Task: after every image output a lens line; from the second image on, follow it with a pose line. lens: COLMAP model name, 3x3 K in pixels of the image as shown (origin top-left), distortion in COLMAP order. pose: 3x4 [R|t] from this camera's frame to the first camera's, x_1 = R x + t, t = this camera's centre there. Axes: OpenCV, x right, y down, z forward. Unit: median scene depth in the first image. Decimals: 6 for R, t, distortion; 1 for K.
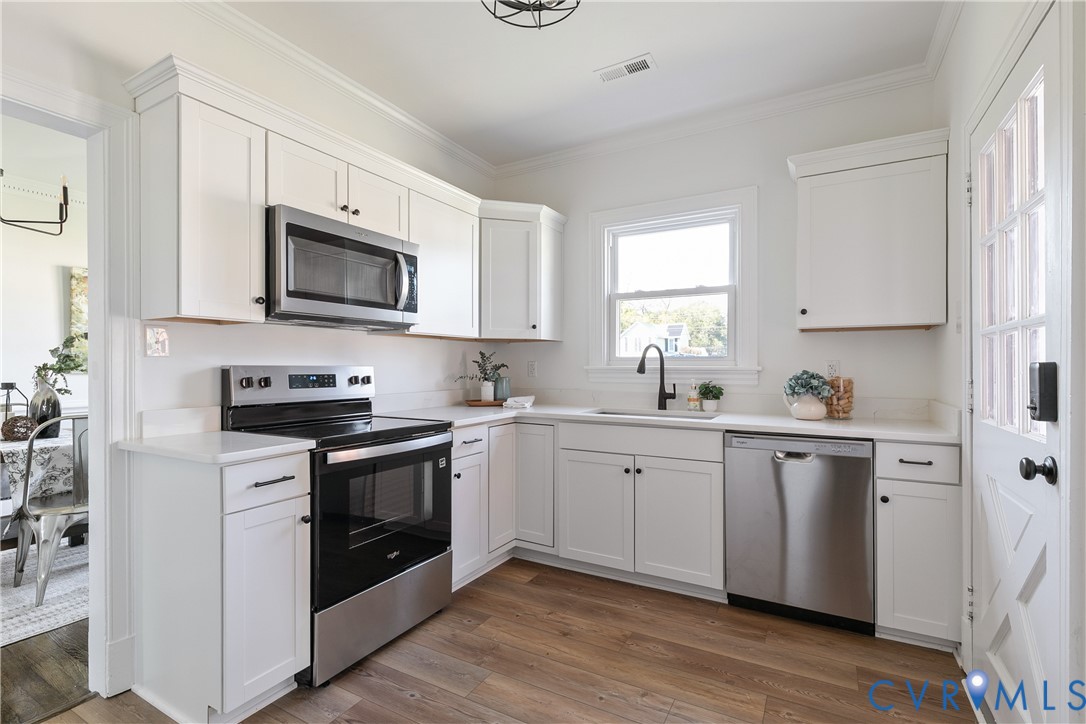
lens RADIAL K [[501.0, 0, 546.2], [0, 501.0, 366.9], [0, 0, 1]] dist [0.002406, -0.001987]
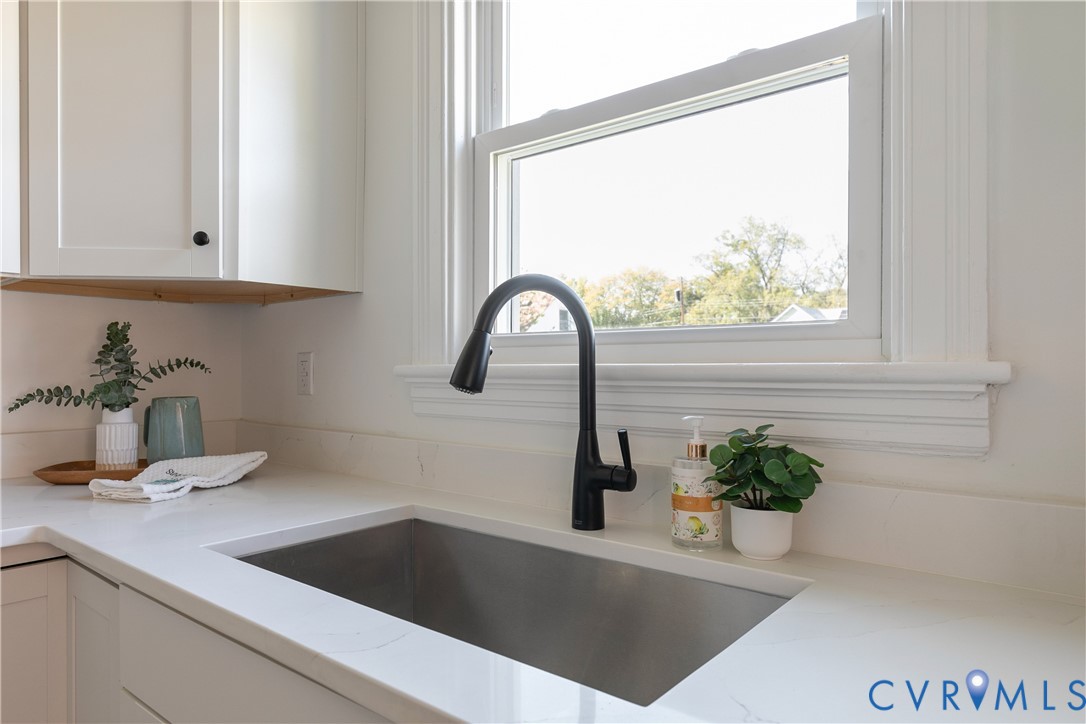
lens RADIAL K [[691.7, 0, 539.2], [0, 691.7, 357.3], [0, 0, 1]] dist [-0.000275, -0.000738]
pose [[0.983258, -0.006116, -0.182119, 0.273451], [0.003373, 0.999876, -0.015367, 0.001398], [0.182190, 0.014496, 0.983156, 0.641993]]
